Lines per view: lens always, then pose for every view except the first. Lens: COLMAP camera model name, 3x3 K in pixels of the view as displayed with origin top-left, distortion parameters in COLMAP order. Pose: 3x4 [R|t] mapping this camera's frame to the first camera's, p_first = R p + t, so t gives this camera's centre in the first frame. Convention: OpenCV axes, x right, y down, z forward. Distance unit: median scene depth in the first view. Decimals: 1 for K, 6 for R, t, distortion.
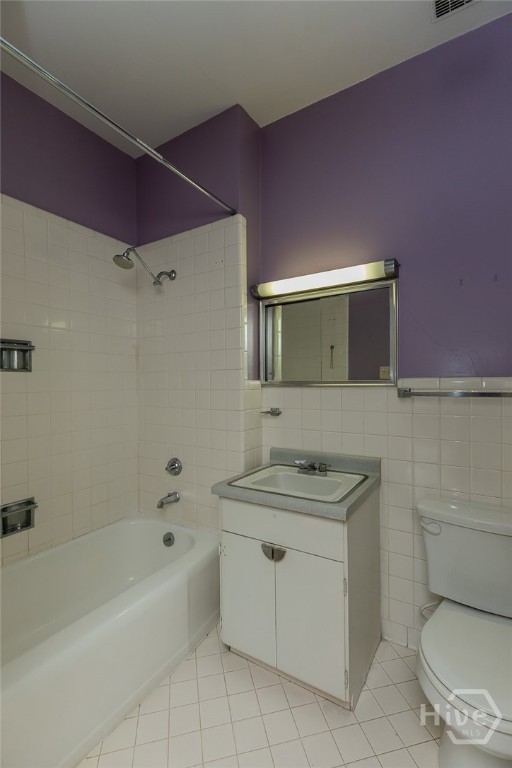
lens RADIAL K [[349.1, 0, 257.1], [0, 349.1, 384.3], [0, 0, 1]] dist [0.006813, 0.007628]
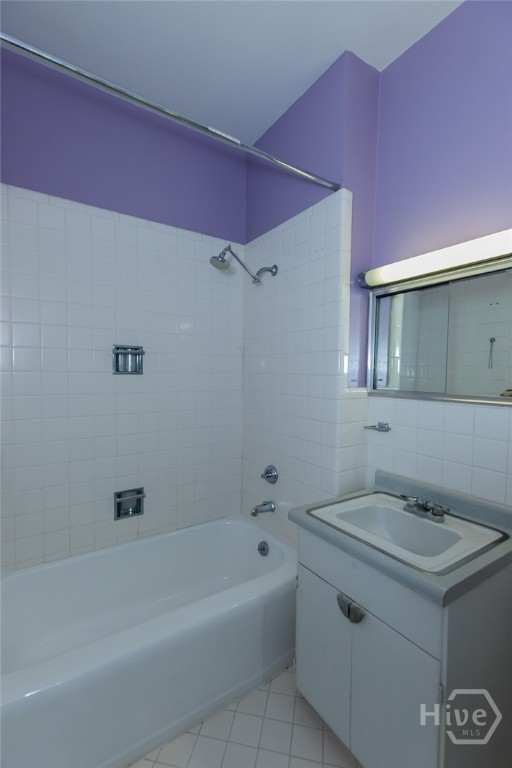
lens RADIAL K [[349.1, 0, 256.4], [0, 349.1, 385.7], [0, 0, 1]] dist [0.006813, 0.007628]
pose [[0.907134, 0.036218, -0.419280, 0.128364], [-0.021060, 0.998948, 0.040725, -0.047942], [0.420314, -0.028113, 0.906943, 0.144497]]
